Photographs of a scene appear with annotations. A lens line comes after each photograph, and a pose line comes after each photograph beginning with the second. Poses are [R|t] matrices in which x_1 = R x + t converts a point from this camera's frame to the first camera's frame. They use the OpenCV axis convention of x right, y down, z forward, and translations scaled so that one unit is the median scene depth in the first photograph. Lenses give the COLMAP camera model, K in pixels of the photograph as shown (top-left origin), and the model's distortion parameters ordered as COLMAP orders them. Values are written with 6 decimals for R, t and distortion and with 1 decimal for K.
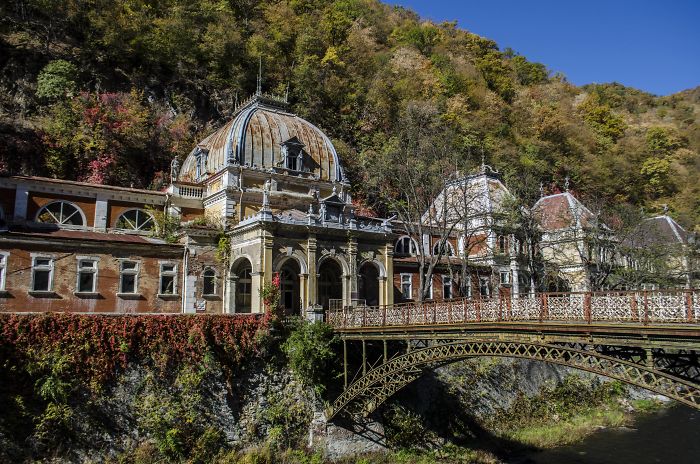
lens RADIAL K [[511.2, 0, 350.0], [0, 511.2, 232.0], [0, 0, 1]] dist [-0.058211, 0.000764]
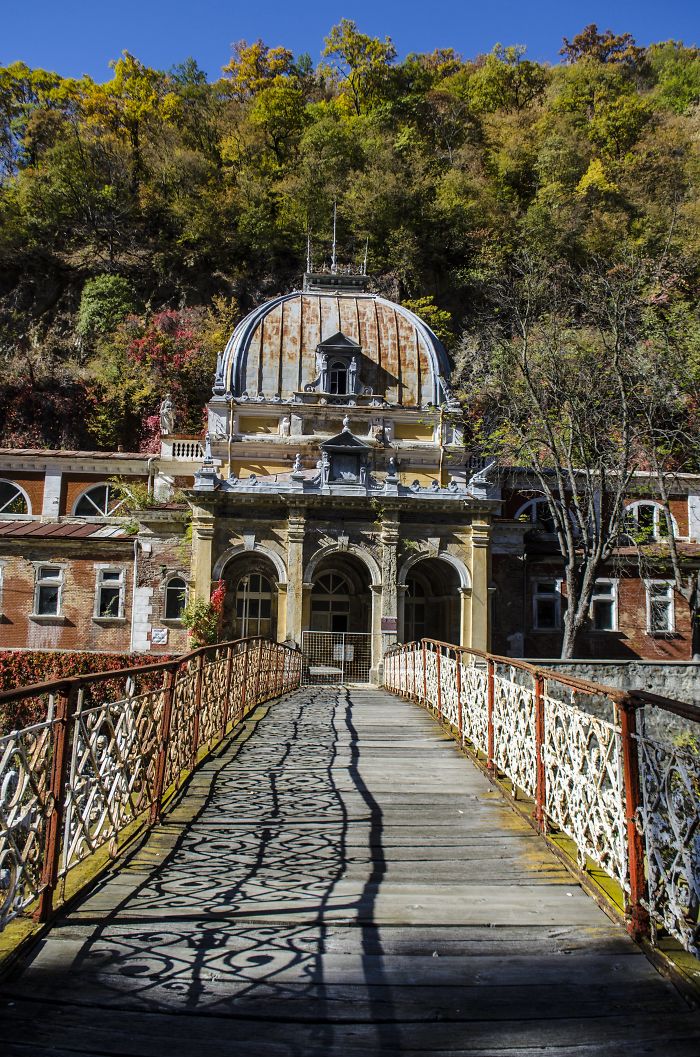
lens RADIAL K [[830.9, 0, 350.0], [0, 830.9, 528.5], [0, 0, 1]] dist [-0.068623, -0.000822]
pose [[0.863022, -0.039472, -0.503621, 0.385479], [0.049916, 0.998727, 0.007262, 0.019446], [0.502693, -0.031406, 0.863894, 0.255686]]
